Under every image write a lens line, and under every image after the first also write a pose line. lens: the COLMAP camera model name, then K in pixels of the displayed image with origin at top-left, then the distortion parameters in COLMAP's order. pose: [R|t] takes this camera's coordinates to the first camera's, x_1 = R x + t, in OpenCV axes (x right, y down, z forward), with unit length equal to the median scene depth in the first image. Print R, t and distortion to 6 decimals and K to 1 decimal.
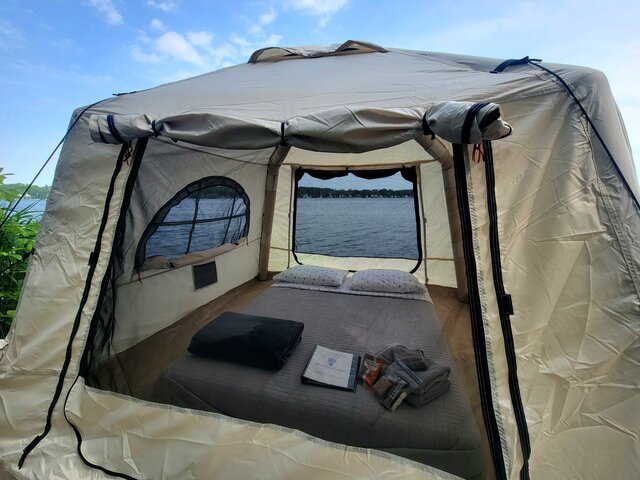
lens RADIAL K [[262.4, 0, 327.3], [0, 262.4, 238.2], [0, 0, 1]] dist [0.000931, -0.001761]
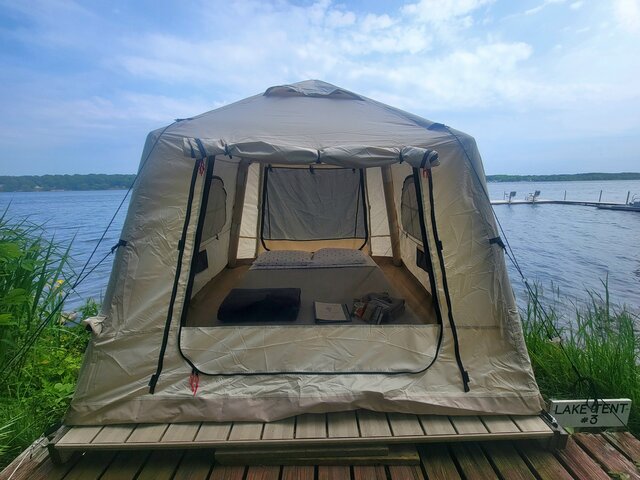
lens RADIAL K [[262.4, 0, 326.3], [0, 262.4, 243.6], [0, 0, 1]] dist [0.000931, -0.001761]
pose [[0.957765, -0.077690, 0.276859, -0.331276], [0.060233, 0.995654, 0.071023, 0.011334], [-0.281174, -0.051348, 0.958282, -0.327179]]
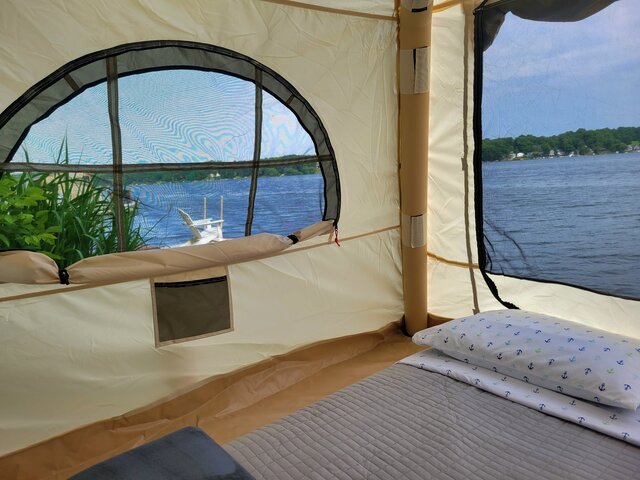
lens RADIAL K [[487.1, 0, 314.0], [0, 487.1, 235.2], [0, 0, 1]] dist [0.082978, -0.029884]
pose [[0.789244, 0.029146, -0.613387, 0.162948], [-0.035894, 0.999355, 0.001301, 0.024432], [0.613029, 0.020990, 0.789781, 0.638215]]
